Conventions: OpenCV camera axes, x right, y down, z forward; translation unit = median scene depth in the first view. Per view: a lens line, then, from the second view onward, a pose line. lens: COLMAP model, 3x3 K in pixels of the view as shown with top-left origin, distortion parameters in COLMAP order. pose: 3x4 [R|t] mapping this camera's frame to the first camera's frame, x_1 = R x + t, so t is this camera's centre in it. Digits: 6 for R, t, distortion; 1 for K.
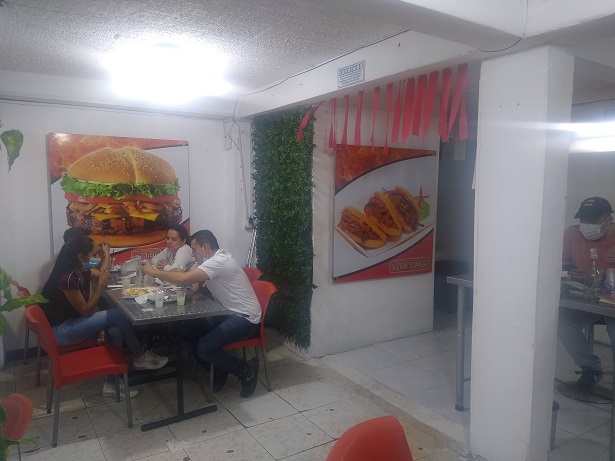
lens RADIAL K [[473.6, 0, 307.5], [0, 473.6, 230.5], [0, 0, 1]] dist [0.046182, -0.005717]
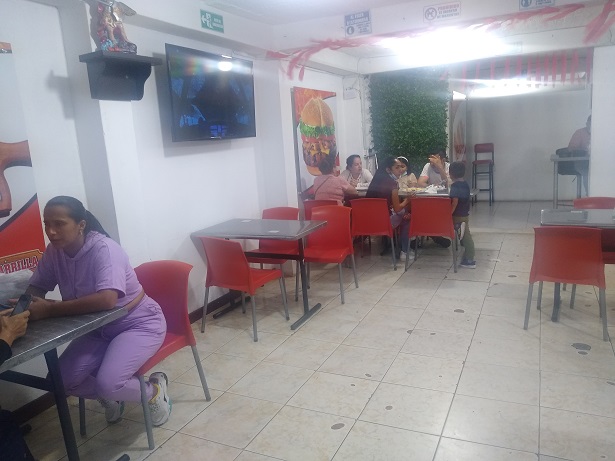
lens RADIAL K [[473.6, 0, 307.5], [0, 473.6, 230.5], [0, 0, 1]] dist [0.046182, -0.005717]
pose [[0.848636, -0.156990, 0.505144, -1.093116], [0.115033, 0.986863, 0.113444, 0.031918], [-0.516318, -0.038164, 0.855546, -0.111013]]
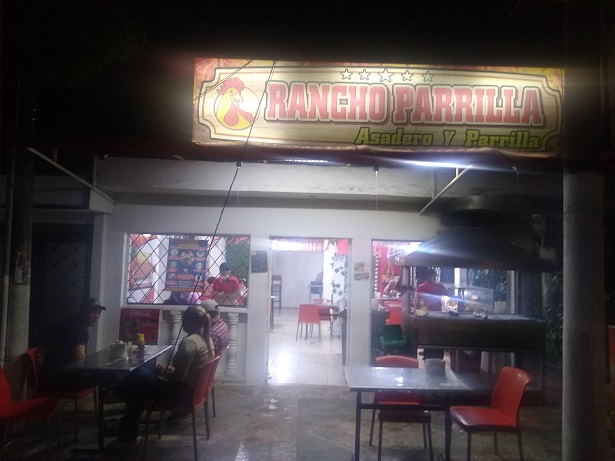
lens RADIAL K [[473.6, 0, 307.5], [0, 473.6, 230.5], [0, 0, 1]] dist [0.046182, -0.005717]
pose [[0.545672, 0.062629, 0.835655, -2.241092], [0.053072, 0.992619, -0.109048, 0.050170], [-0.836317, 0.103854, 0.538320, -0.898011]]
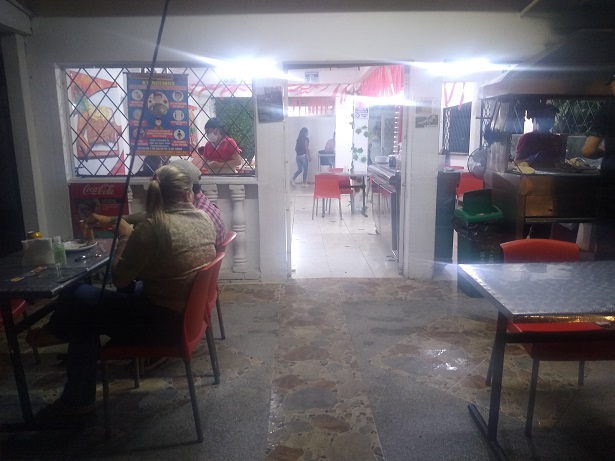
lens RADIAL K [[473.6, 0, 307.5], [0, 473.6, 230.5], [0, 0, 1]] dist [0.046182, -0.005717]
pose [[0.531664, -0.174004, 0.828888, -1.910577], [0.094307, 0.984745, 0.146232, 0.091524], [-0.841689, 0.000423, 0.539963, -0.576112]]
